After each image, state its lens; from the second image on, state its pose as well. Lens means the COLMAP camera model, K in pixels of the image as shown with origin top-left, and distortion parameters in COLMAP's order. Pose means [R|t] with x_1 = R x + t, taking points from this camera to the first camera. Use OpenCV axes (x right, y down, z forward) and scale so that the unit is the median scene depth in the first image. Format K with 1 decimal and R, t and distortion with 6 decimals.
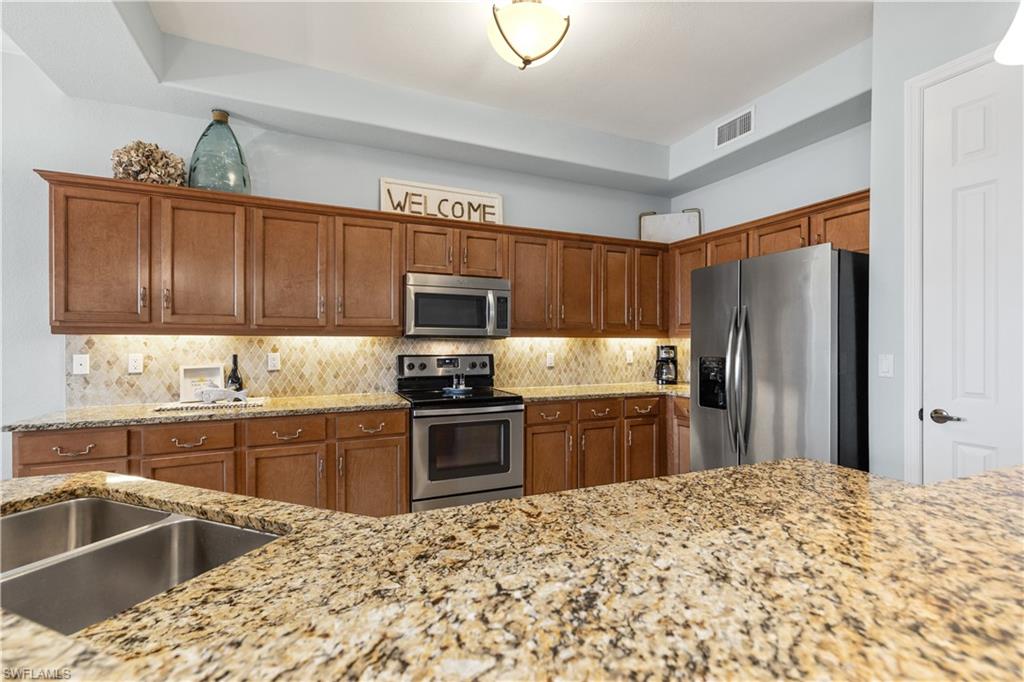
lens RADIAL K [[458.5, 0, 514.3], [0, 458.5, 341.9], [0, 0, 1]] dist [0.001114, -0.000529]
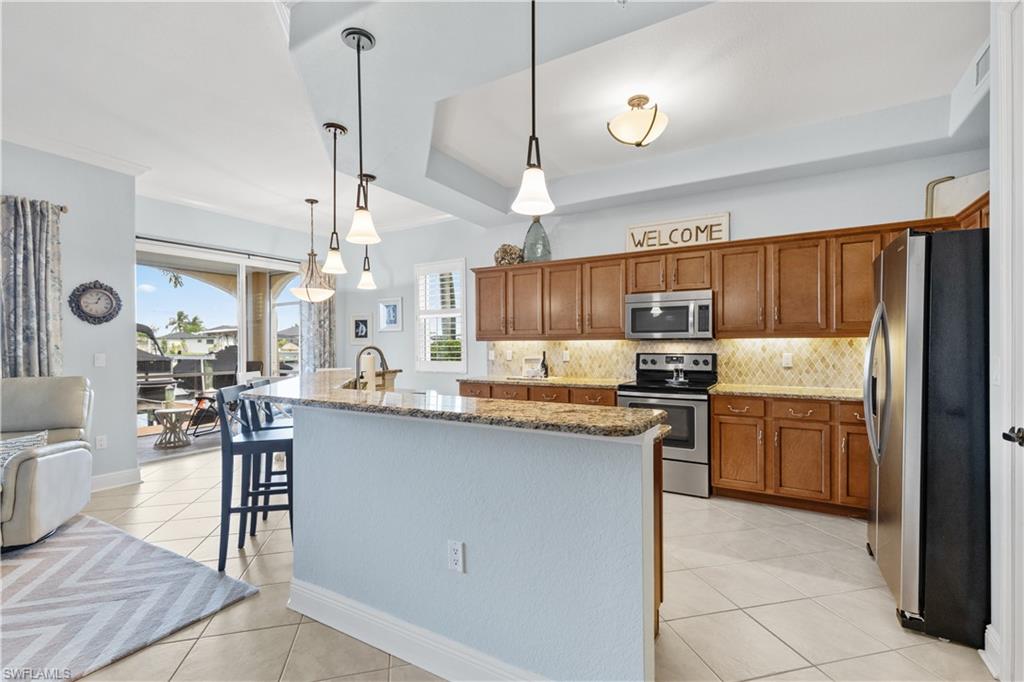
lens RADIAL K [[458.5, 0, 512.1], [0, 458.5, 345.1], [0, 0, 1]] dist [0.001114, -0.000529]
pose [[0.565834, -0.001796, -0.824517, 0.658583], [0.007681, 0.999966, 0.003093, -0.002408], [0.824483, -0.008083, 0.565829, -0.082508]]
